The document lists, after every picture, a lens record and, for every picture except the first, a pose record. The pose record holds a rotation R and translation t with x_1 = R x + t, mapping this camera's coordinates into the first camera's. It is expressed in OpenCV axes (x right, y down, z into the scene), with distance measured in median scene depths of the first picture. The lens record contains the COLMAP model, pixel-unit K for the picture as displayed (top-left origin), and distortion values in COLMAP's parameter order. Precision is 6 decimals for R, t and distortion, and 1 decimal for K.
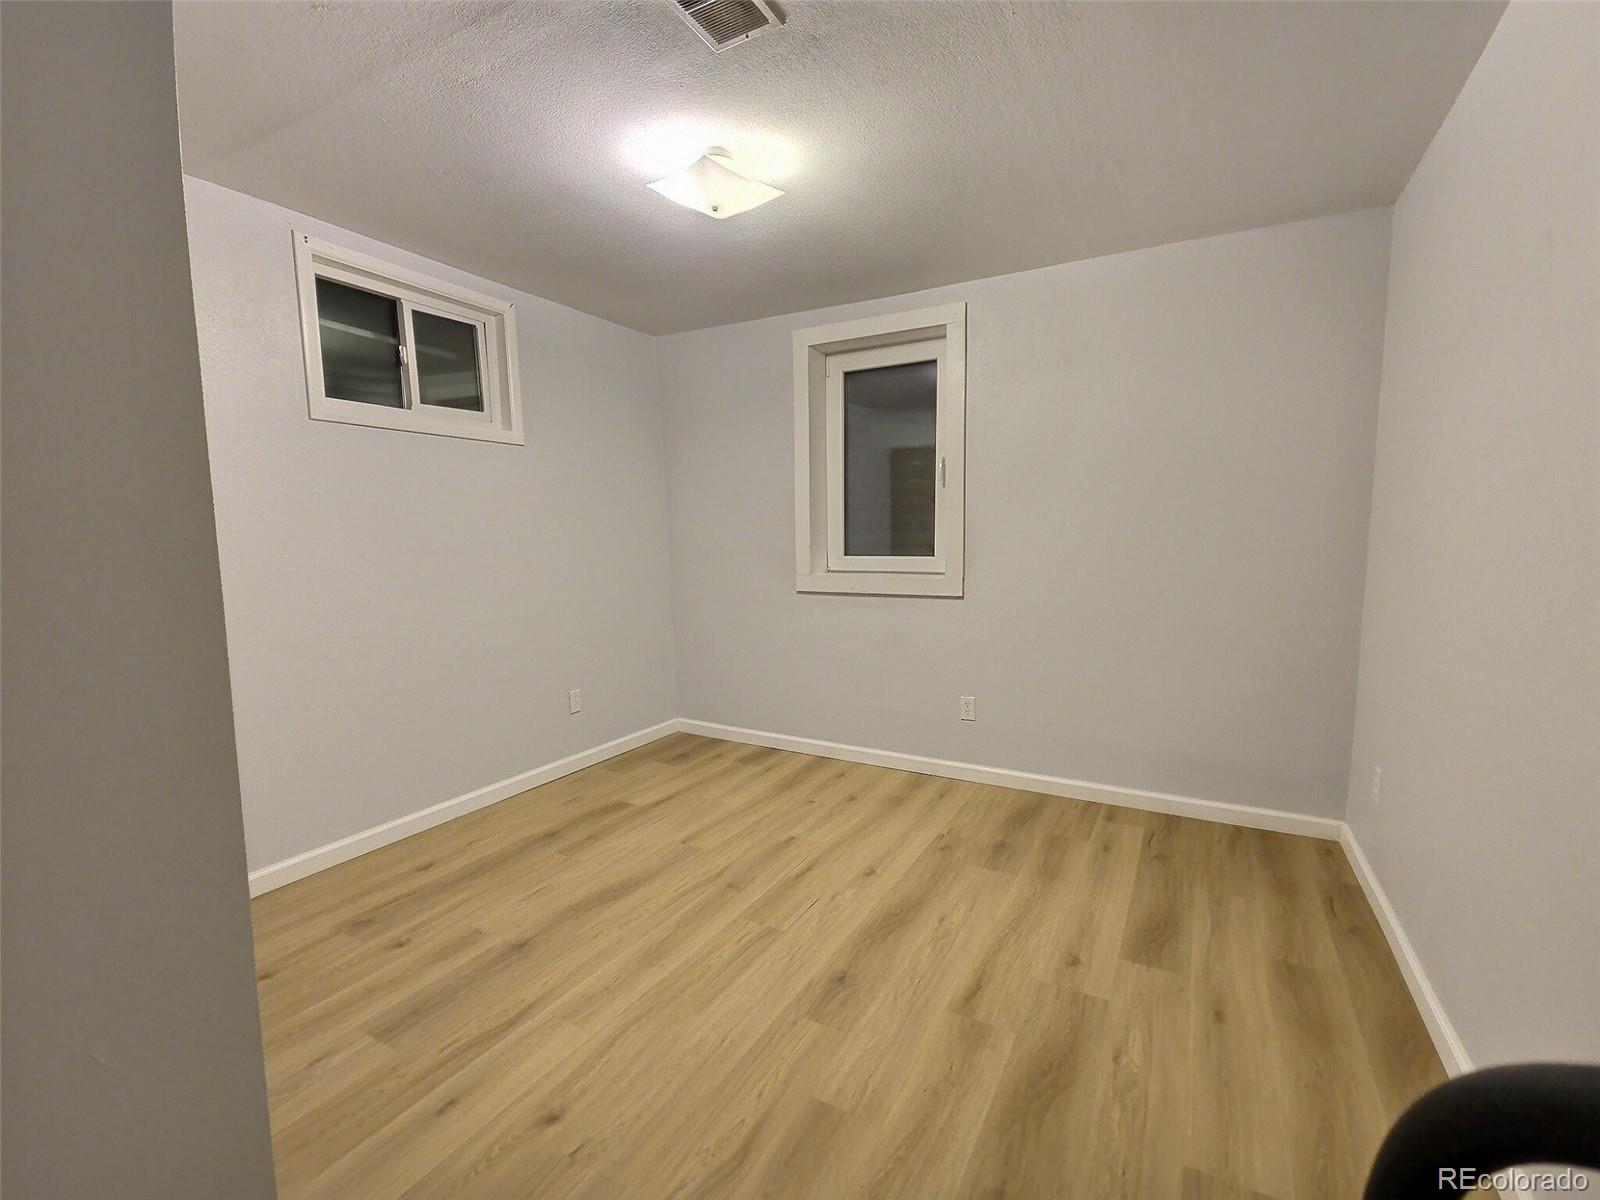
lens RADIAL K [[715.0, 0, 802.0], [0, 715.0, 604.3], [0, 0, 1]] dist [0.001830, -0.003419]
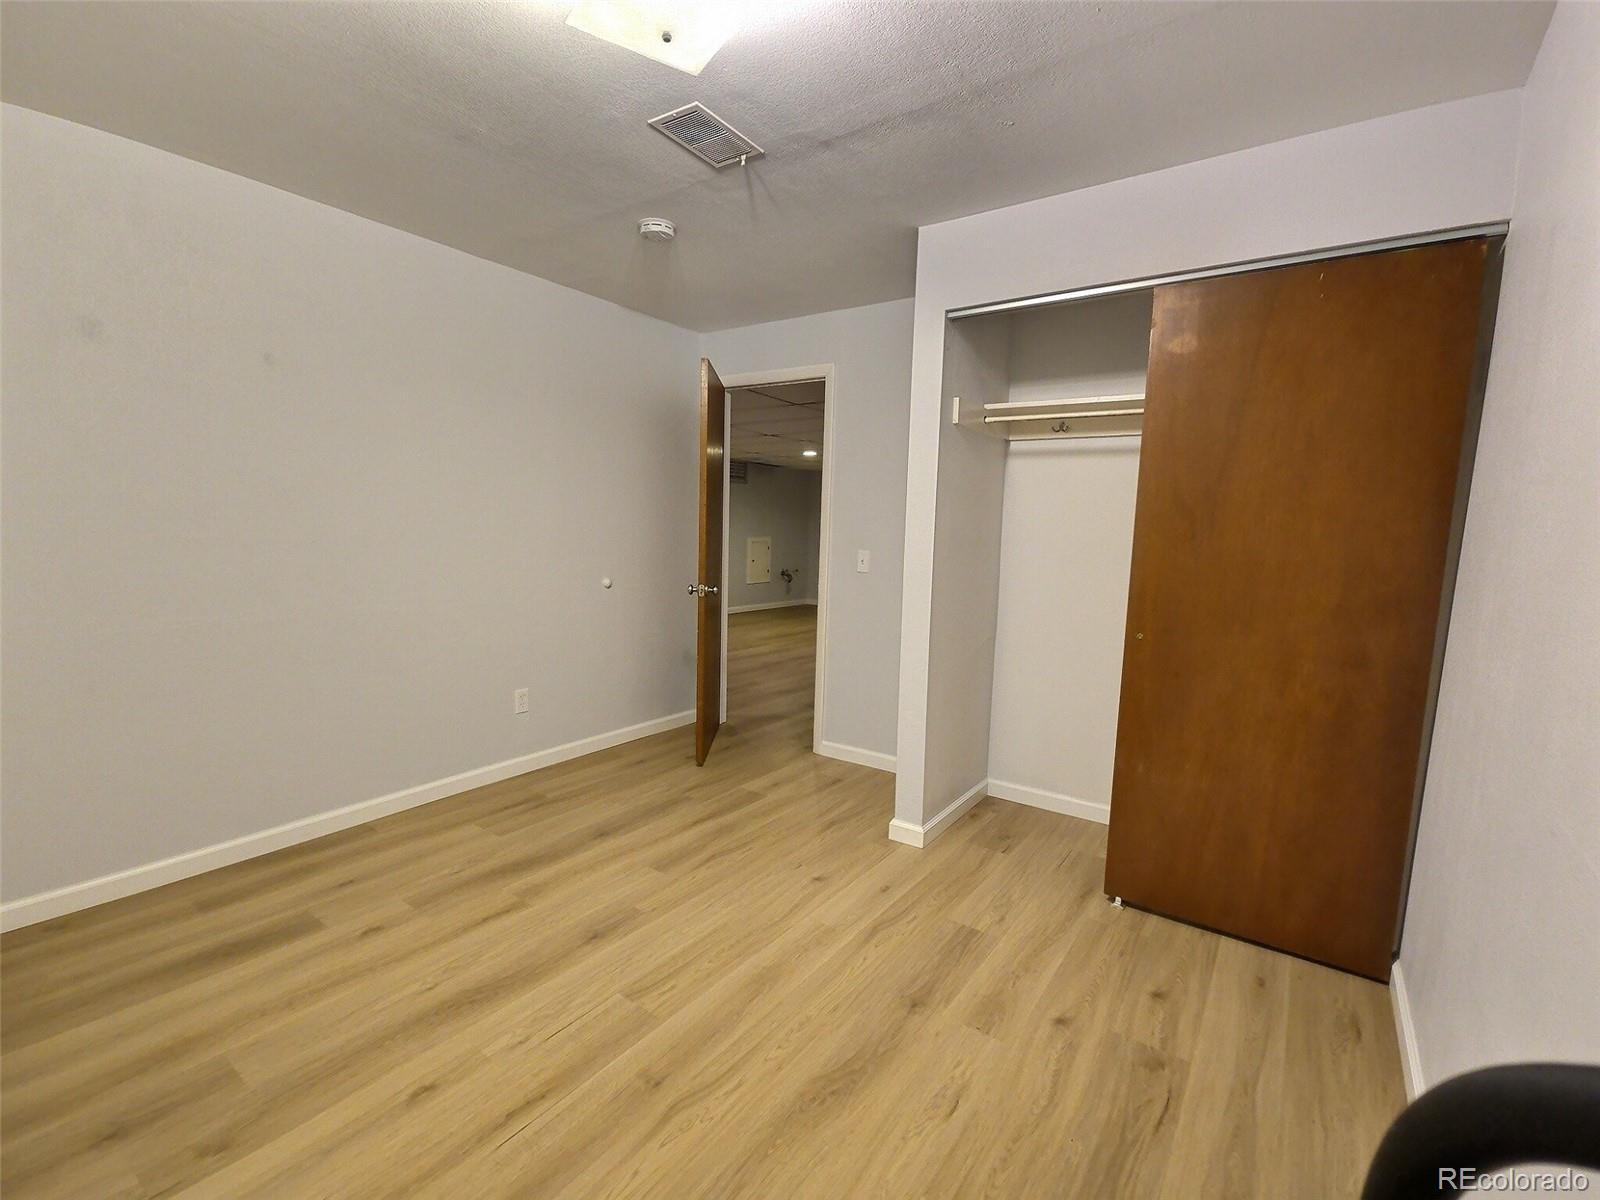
lens RADIAL K [[715.0, 0, 802.2], [0, 715.0, 602.5], [0, 0, 1]] dist [0.001830, -0.003419]
pose [[-0.993979, -0.029747, 0.105458, -0.340117], [-0.006826, 0.977386, 0.211354, -0.197477], [-0.109361, 0.209362, -0.971704, 1.810781]]
